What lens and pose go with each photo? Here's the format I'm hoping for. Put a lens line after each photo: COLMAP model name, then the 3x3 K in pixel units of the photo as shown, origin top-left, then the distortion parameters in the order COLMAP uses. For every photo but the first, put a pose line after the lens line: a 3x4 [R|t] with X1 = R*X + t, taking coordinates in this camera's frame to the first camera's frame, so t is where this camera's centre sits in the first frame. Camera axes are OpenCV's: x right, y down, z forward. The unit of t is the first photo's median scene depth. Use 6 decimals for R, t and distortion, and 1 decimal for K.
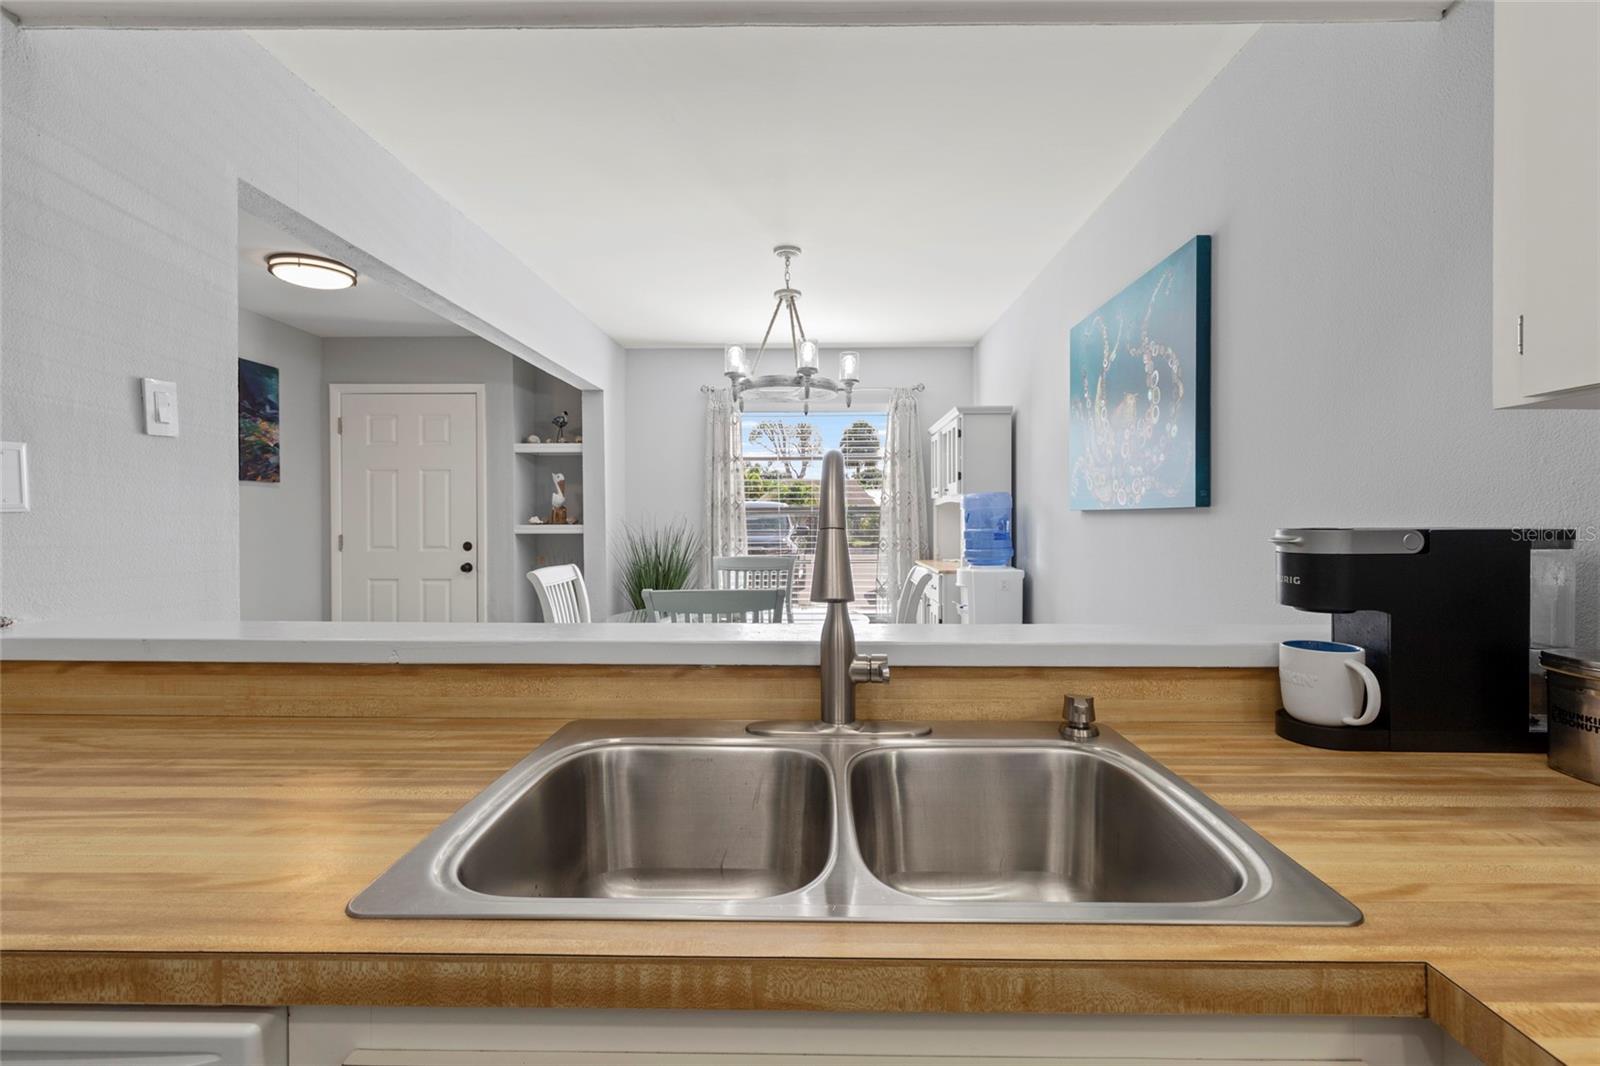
lens RADIAL K [[731.1, 0, 798.7], [0, 731.1, 521.7], [0, 0, 1]] dist [0.003619, 0.000459]
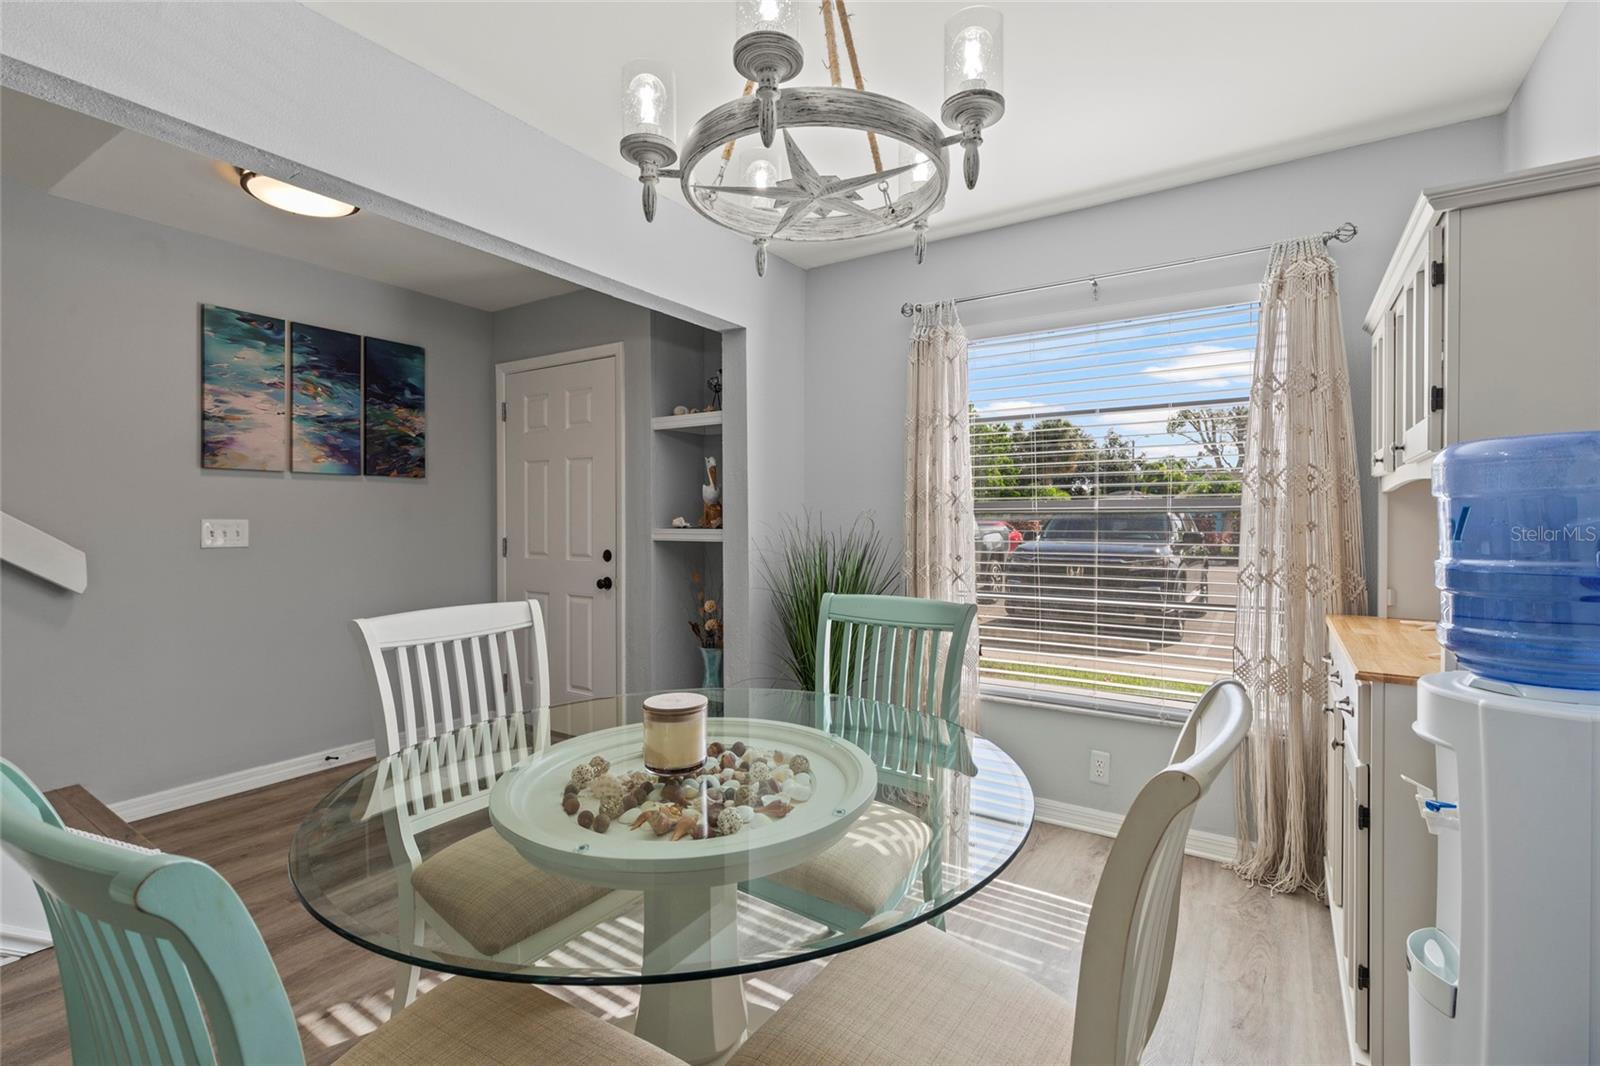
lens RADIAL K [[693.9, 0, 830.6], [0, 693.9, 523.9], [0, 0, 1]] dist [-0.000457, -0.000114]
pose [[0.852631, 0.006546, -0.522472, 0.148217], [-0.005925, 0.999978, 0.002859, -0.003897], [0.522479, 0.000658, 0.852652, 0.576675]]
